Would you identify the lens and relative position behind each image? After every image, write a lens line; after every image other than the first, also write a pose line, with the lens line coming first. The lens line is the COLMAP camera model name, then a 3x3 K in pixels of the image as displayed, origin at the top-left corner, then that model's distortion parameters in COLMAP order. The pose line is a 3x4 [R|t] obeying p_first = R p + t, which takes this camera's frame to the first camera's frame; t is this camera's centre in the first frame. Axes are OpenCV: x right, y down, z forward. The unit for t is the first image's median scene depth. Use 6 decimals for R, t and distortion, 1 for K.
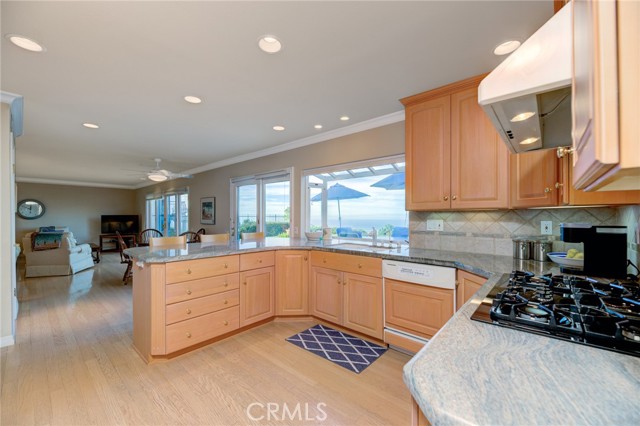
lens RADIAL K [[261.6, 0, 319.8], [0, 261.6, 215.3], [0, 0, 1]] dist [-0.004899, -0.000433]
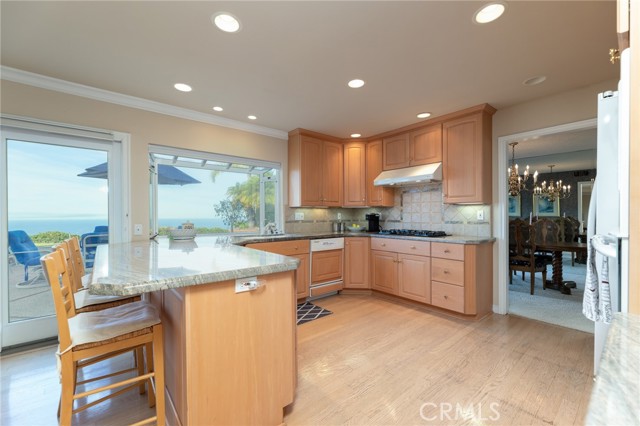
lens RADIAL K [[261.6, 0, 323.1], [0, 261.6, 215.4], [0, 0, 1]] dist [-0.004899, -0.000433]
pose [[0.143105, -0.005392, 0.989693, -1.161328], [-0.000776, 0.999984, 0.005560, 0.026390], [-0.989707, -0.001564, 0.143099, 0.718263]]
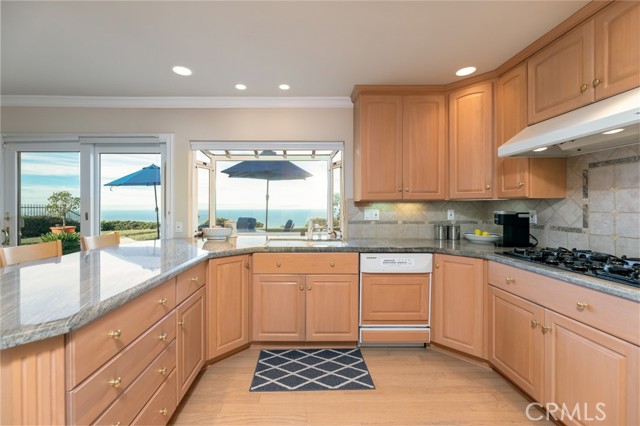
lens RADIAL K [[261.6, 0, 308.3], [0, 261.6, 207.3], [0, 0, 1]] dist [-0.004899, -0.000433]
pose [[0.739615, -0.005231, 0.673010, -0.505772], [0.000231, 0.999972, 0.007518, -0.000586], [-0.673030, -0.005405, 0.739595, 0.438648]]
